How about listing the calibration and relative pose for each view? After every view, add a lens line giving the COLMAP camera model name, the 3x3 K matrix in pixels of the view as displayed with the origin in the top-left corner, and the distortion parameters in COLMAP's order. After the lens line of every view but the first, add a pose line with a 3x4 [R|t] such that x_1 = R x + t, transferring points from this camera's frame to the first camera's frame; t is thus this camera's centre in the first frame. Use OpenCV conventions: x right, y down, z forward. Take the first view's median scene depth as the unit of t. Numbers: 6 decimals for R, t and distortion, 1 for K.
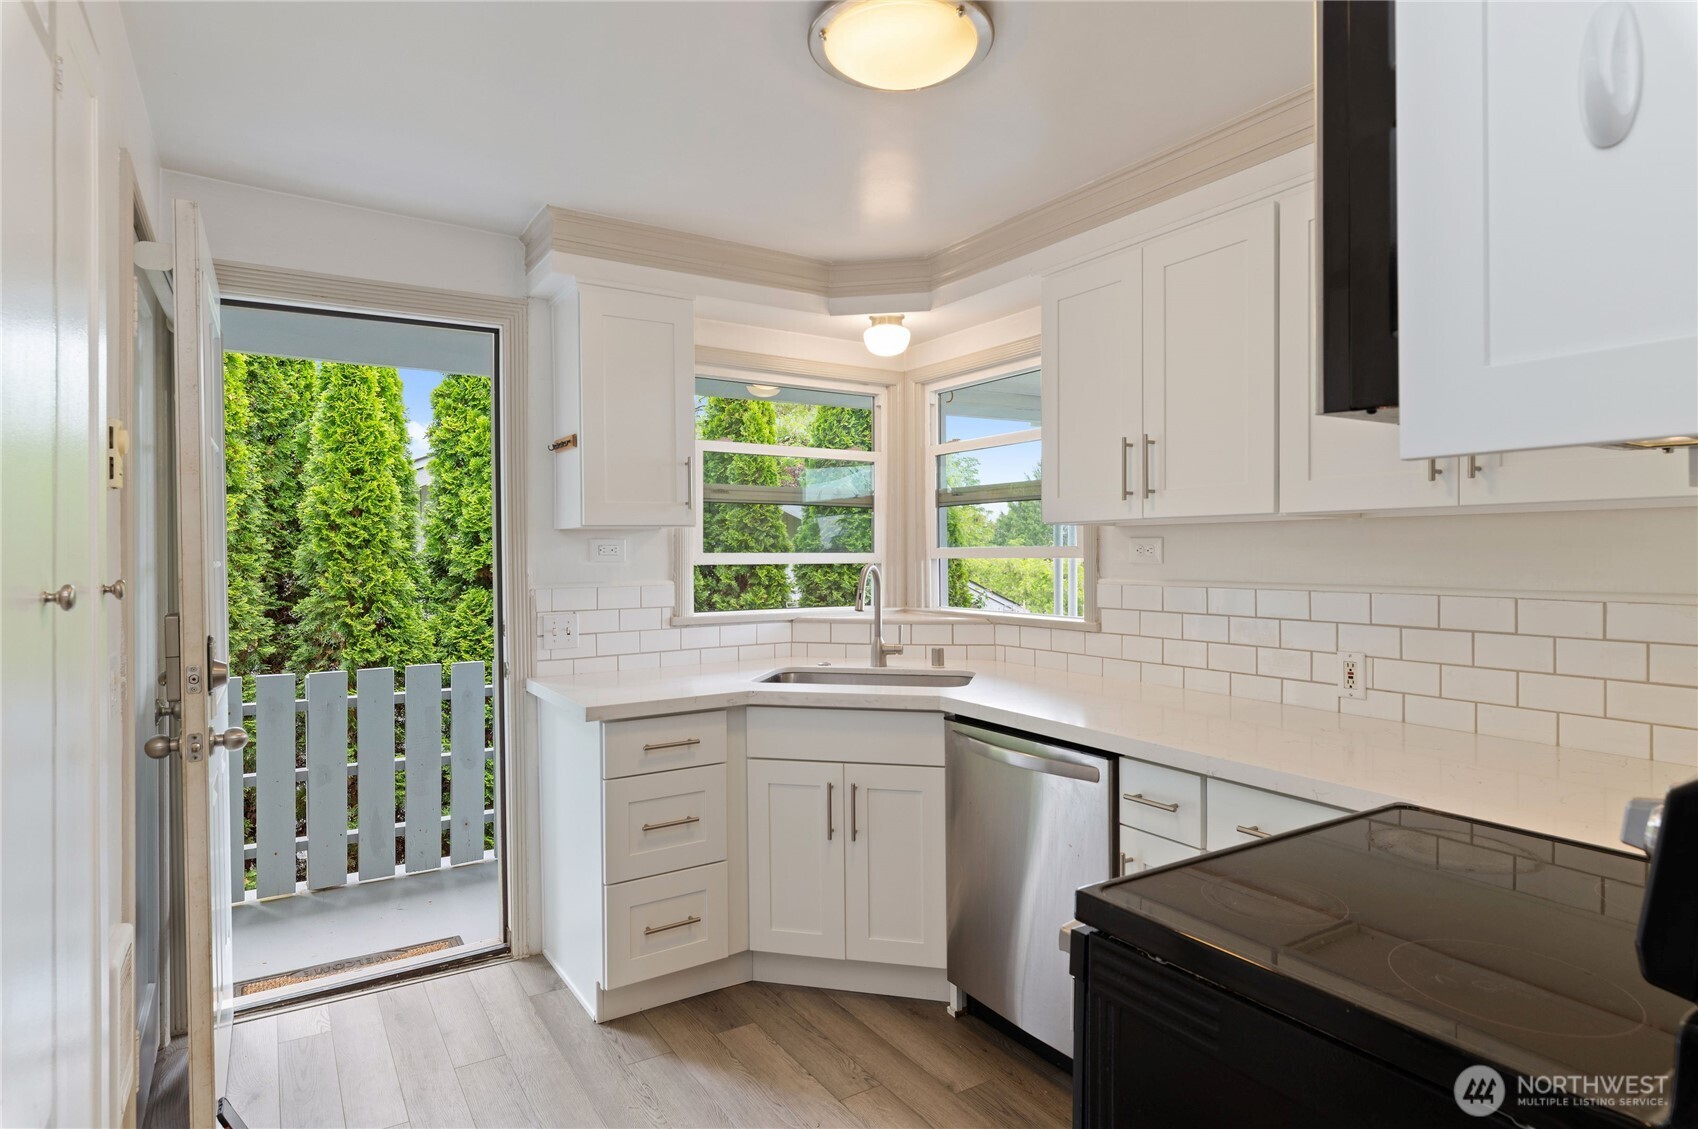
lens RADIAL K [[948.9, 0, 847.3], [0, 948.9, 558.4], [0, 0, 1]] dist [0.002875, -0.000020]
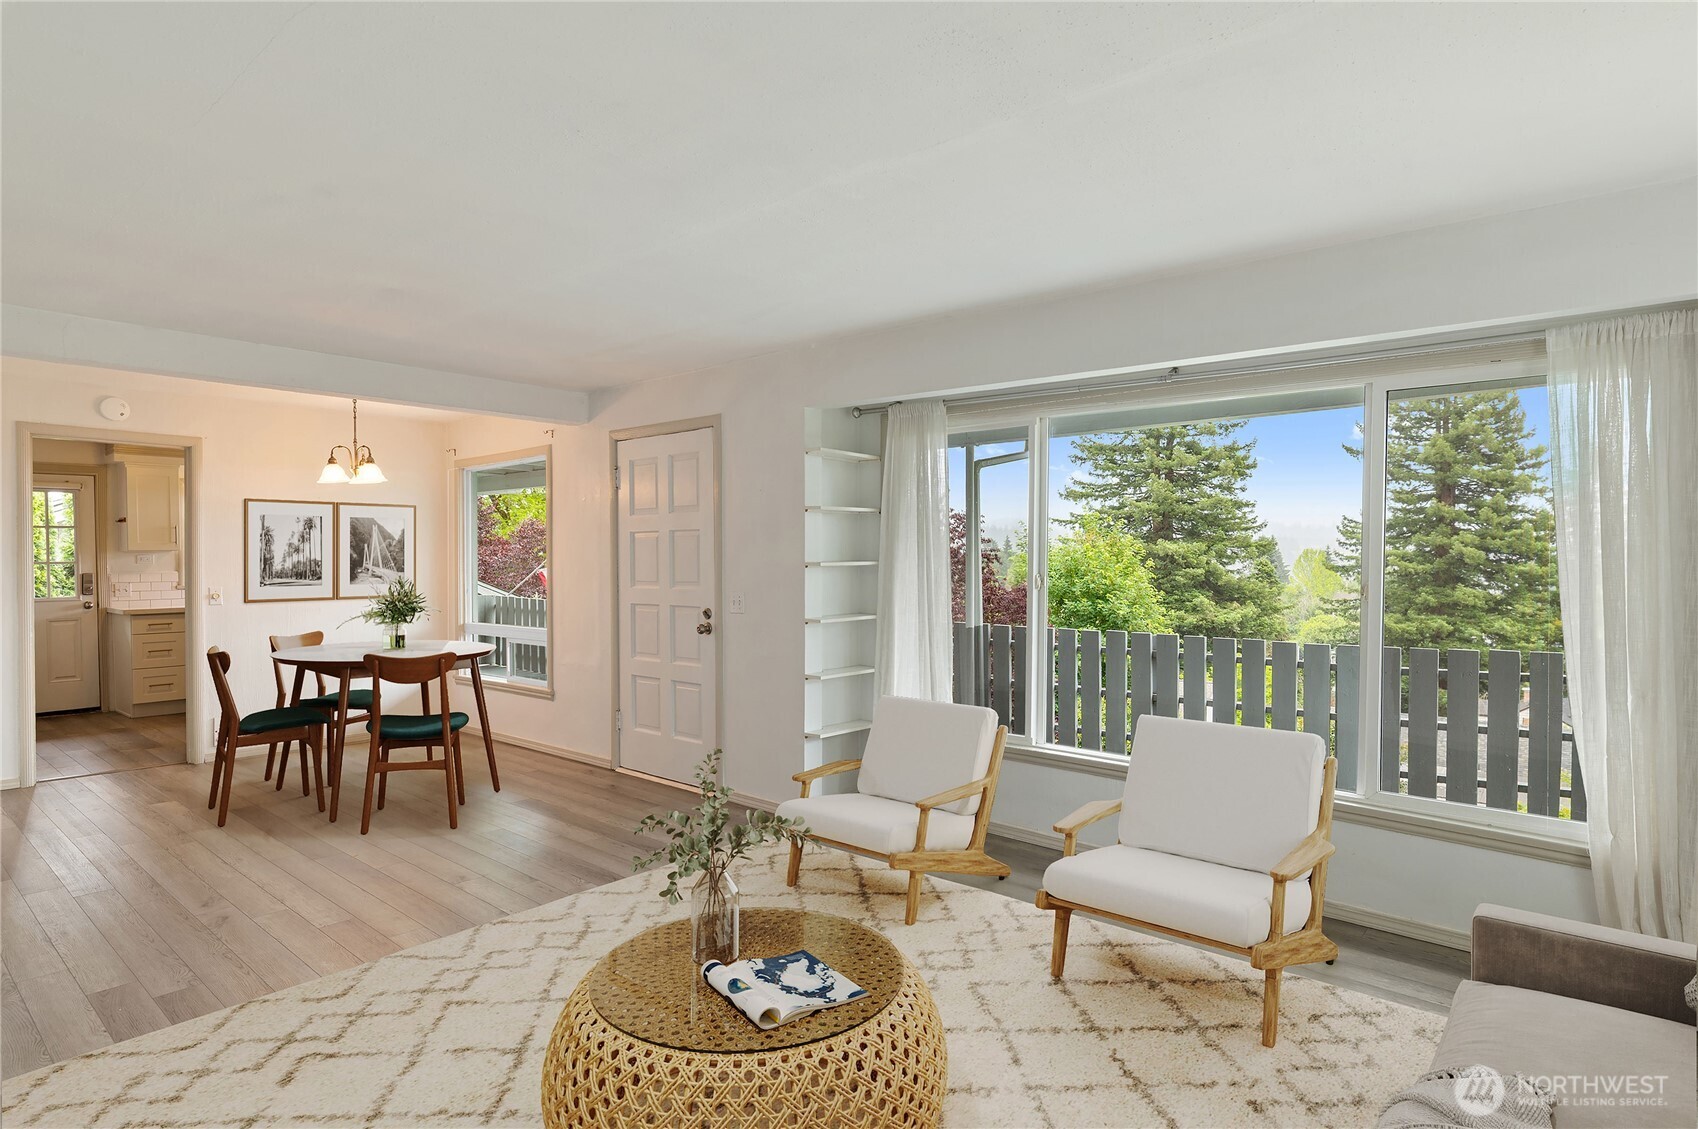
lens RADIAL K [[907.7, 0, 854.9], [0, 907.7, 570.2], [0, 0, 1]] dist [0.001731, -0.000947]
pose [[0.956138, -0.002830, 0.292903, 1.002410], [0.003169, 0.999995, -0.000682, 0.032964], [-0.292900, 0.001581, 0.956142, -2.229186]]
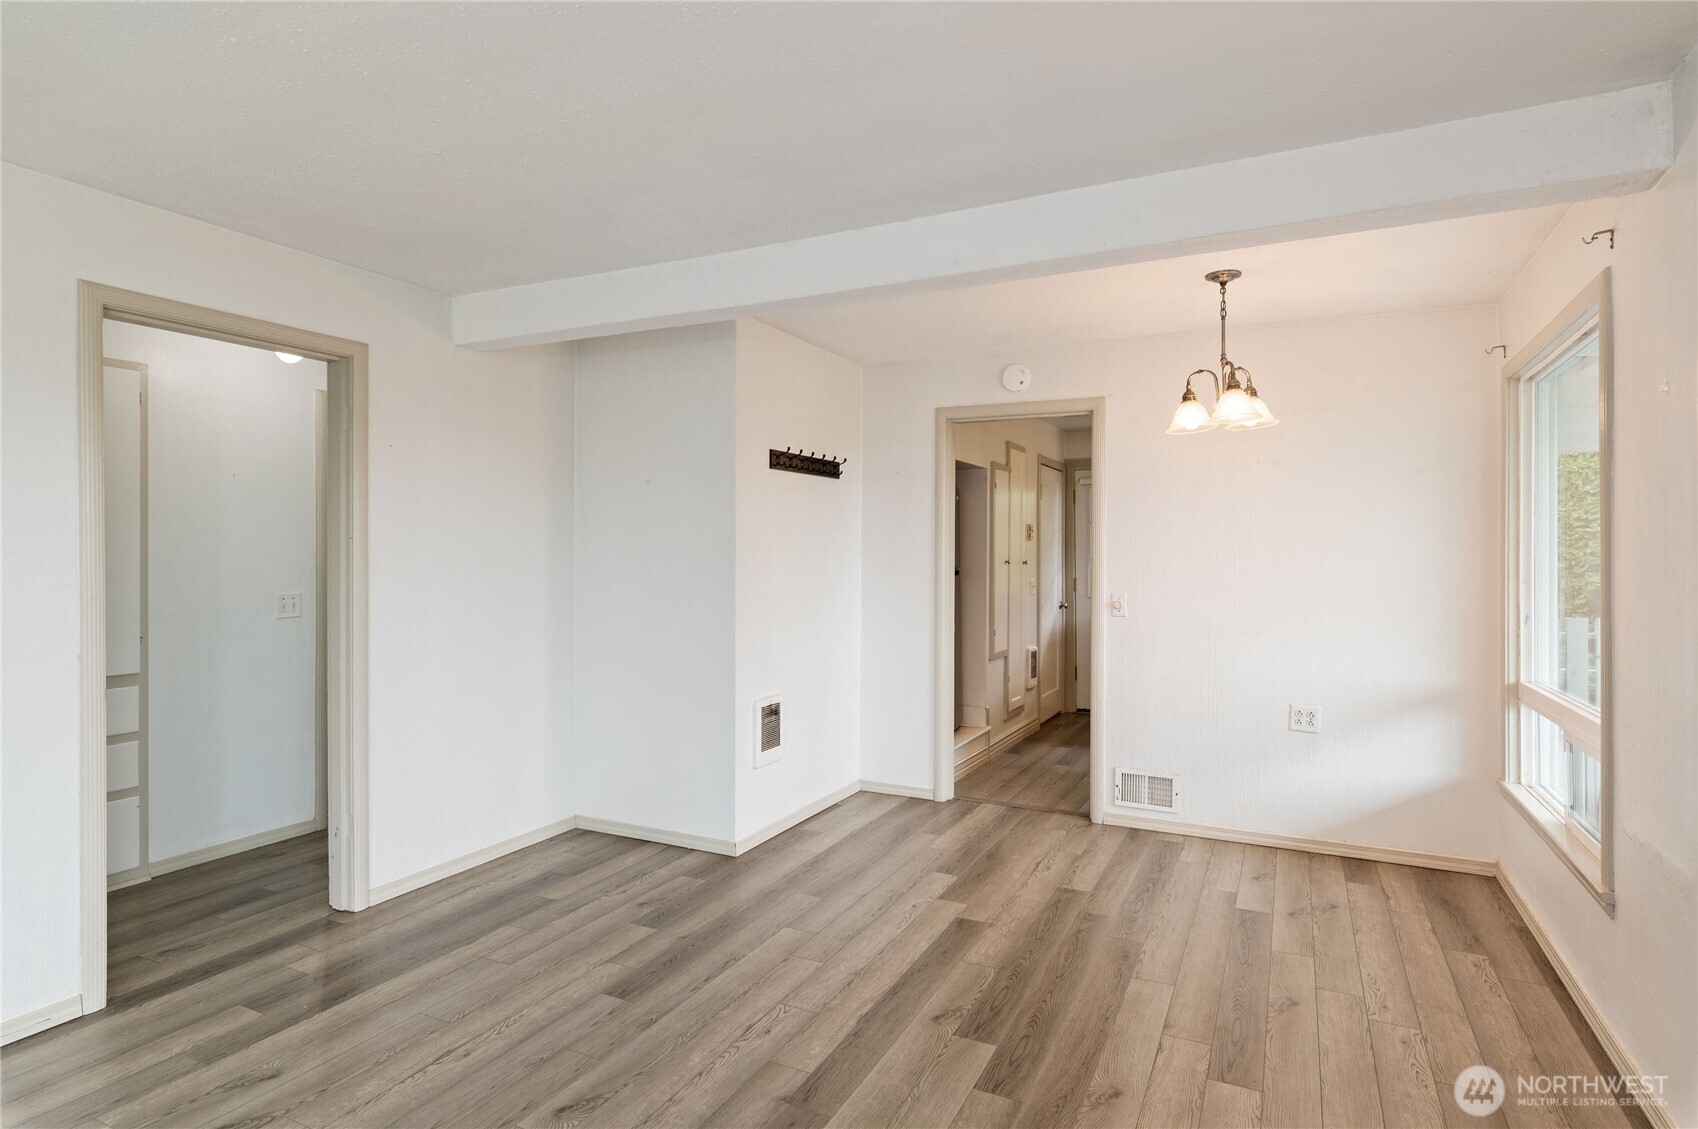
lens RADIAL K [[901.1, 0, 848.0], [0, 901.1, 555.9], [0, 0, 1]] dist [-0.001460, 0.000048]
pose [[0.524886, 0.003577, -0.851165, 1.284767], [-0.014282, 0.999887, -0.004605, 0.015787], [0.851053, 0.014574, 0.524878, -1.023656]]
